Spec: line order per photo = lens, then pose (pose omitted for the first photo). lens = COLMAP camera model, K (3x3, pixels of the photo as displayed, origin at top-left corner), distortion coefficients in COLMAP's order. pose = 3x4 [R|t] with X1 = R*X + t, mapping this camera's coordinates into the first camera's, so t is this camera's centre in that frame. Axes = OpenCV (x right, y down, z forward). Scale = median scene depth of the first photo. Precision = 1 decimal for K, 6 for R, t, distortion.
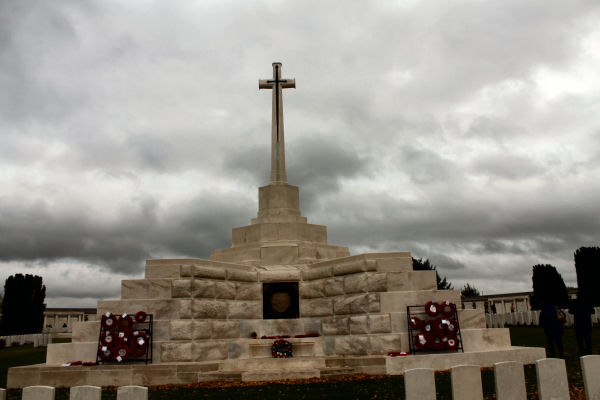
lens RADIAL K [[640.4, 0, 300.0], [0, 640.4, 200.0], [0, 0, 1]] dist [-0.223706, 0.000779]
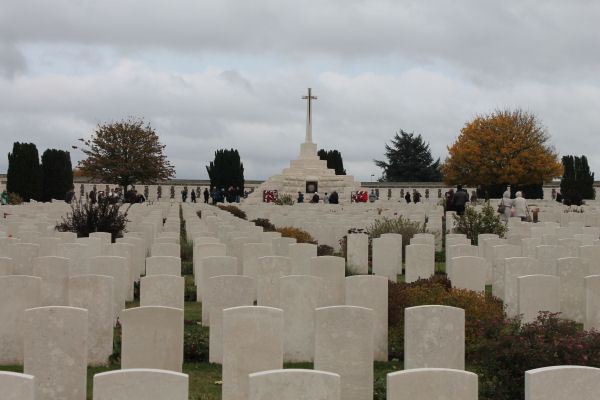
lens RADIAL K [[1408.0, 0, 300.0], [0, 1408.0, 200.0], [0, 0, 1]] dist [0.068849, 0.289225]
pose [[0.996936, 0.048645, 0.061248, -0.497539], [-0.059149, 0.981251, 0.183432, -1.020591], [-0.051176, -0.186493, 0.981122, -5.646253]]
